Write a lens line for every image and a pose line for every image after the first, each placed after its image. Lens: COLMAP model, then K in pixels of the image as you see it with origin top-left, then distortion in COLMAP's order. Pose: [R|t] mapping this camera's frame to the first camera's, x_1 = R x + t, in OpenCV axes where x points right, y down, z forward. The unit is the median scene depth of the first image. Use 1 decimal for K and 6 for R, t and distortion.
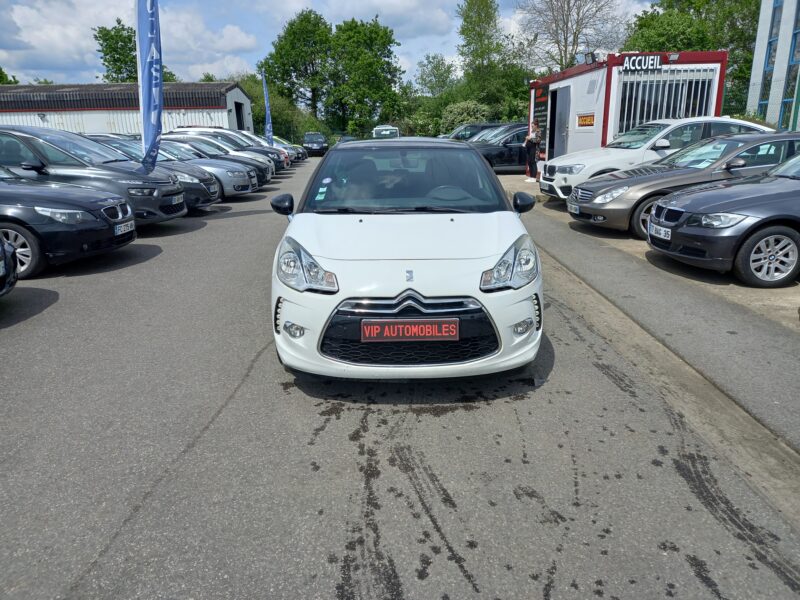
lens RADIAL K [[580.5, 0, 400.0], [0, 580.5, 300.0], [0, 0, 1]] dist [0.090171, -0.088092]
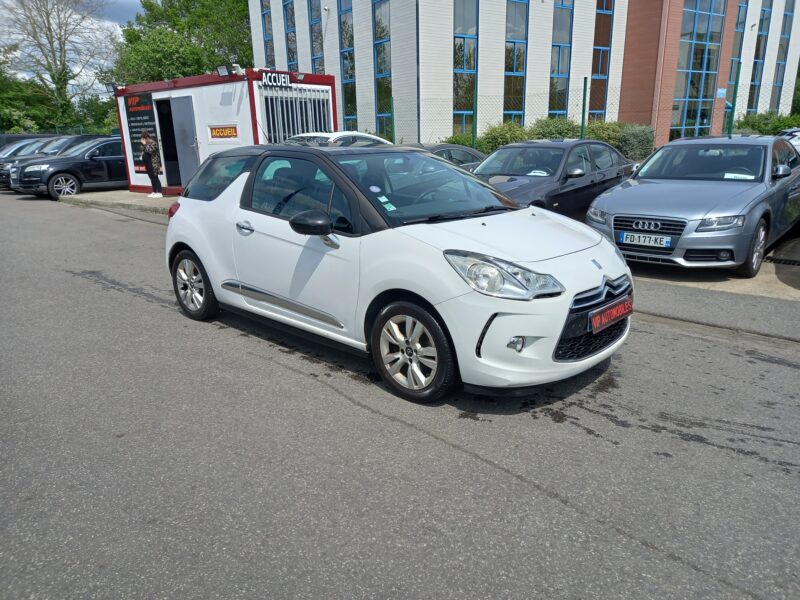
lens RADIAL K [[580.5, 0, 400.0], [0, 580.5, 300.0], [0, 0, 1]] dist [0.090171, -0.088092]
pose [[0.688330, -0.190943, 0.699816, -0.367154], [0.208055, 0.976169, 0.061705, -0.043919], [-0.694921, 0.103127, 0.711653, 0.183362]]
